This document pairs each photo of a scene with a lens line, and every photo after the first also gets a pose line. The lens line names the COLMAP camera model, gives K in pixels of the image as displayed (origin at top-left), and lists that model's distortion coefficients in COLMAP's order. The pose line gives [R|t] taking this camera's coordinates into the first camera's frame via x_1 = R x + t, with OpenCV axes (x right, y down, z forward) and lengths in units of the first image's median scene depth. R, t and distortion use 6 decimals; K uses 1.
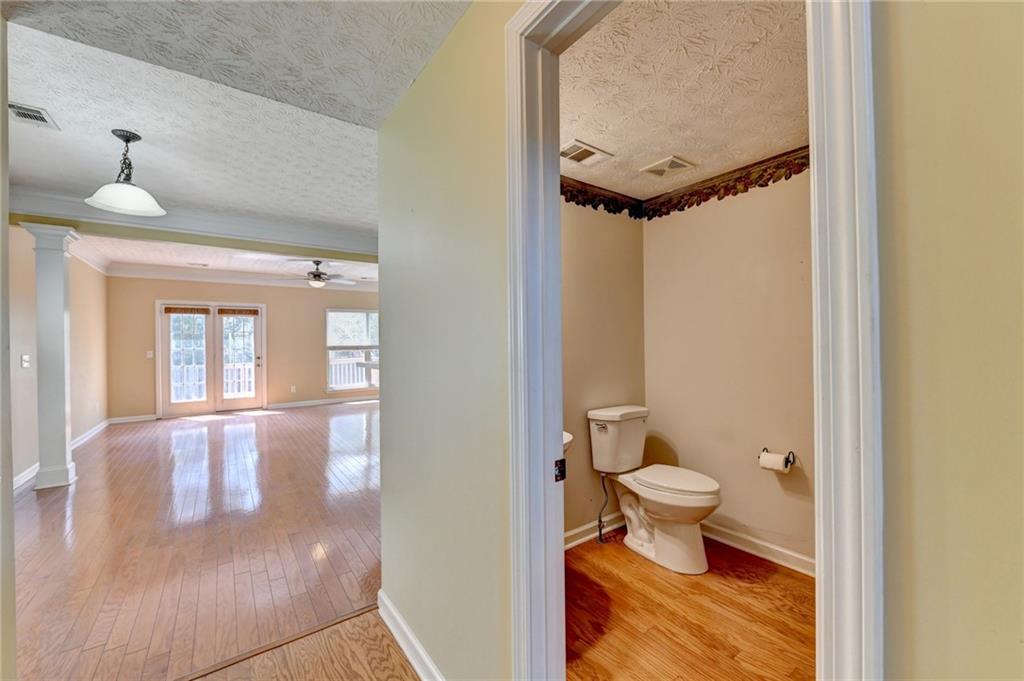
lens RADIAL K [[413.8, 0, 526.9], [0, 413.8, 339.1], [0, 0, 1]] dist [-0.010086, 0.000270]
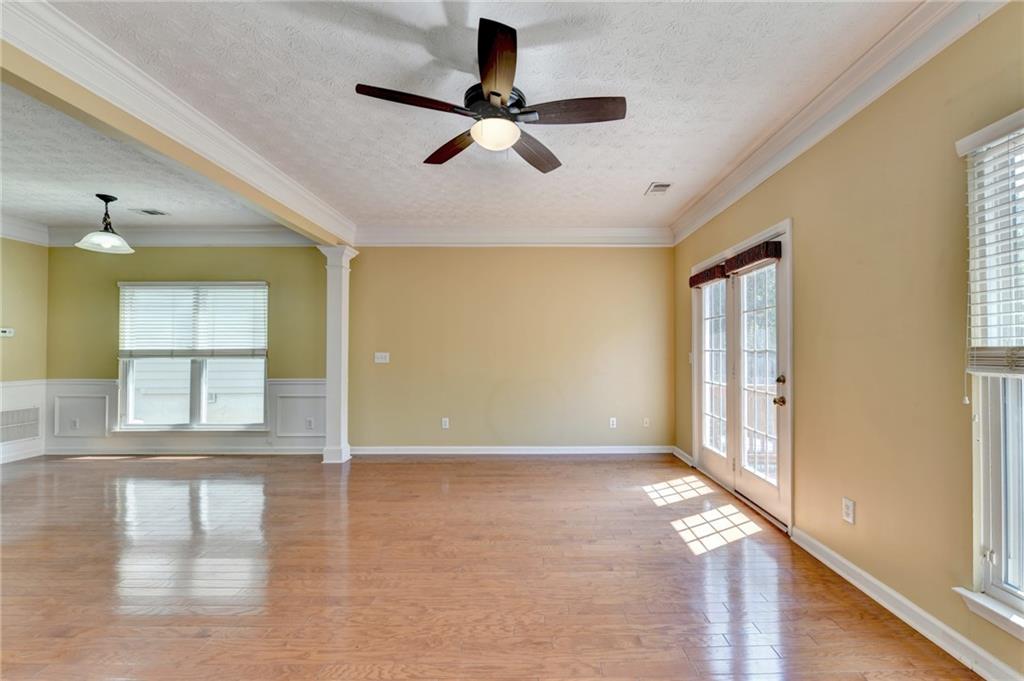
lens RADIAL K [[413.8, 0, 532.1], [0, 413.8, 343.7], [0, 0, 1]] dist [-0.010086, 0.000270]
pose [[-0.596434, 0.003378, -0.802655, -0.262144], [0.018773, 0.999776, -0.009741, 0.016475], [0.802443, -0.020878, -0.596364, 1.095049]]
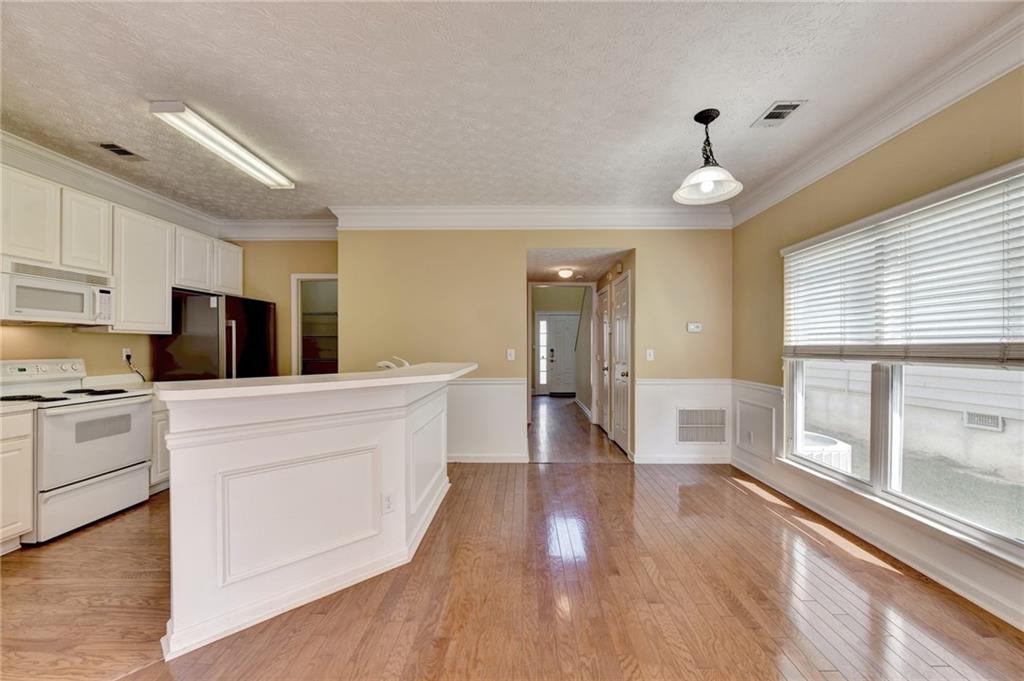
lens RADIAL K [[413.8, 0, 517.4], [0, 413.8, 345.6], [0, 0, 1]] dist [-0.010086, 0.000270]
pose [[-0.790204, 0.015493, 0.612648, -0.436882], [0.005168, 0.999813, -0.018617, 0.014491], [-0.612822, -0.011545, -0.790137, 0.733439]]
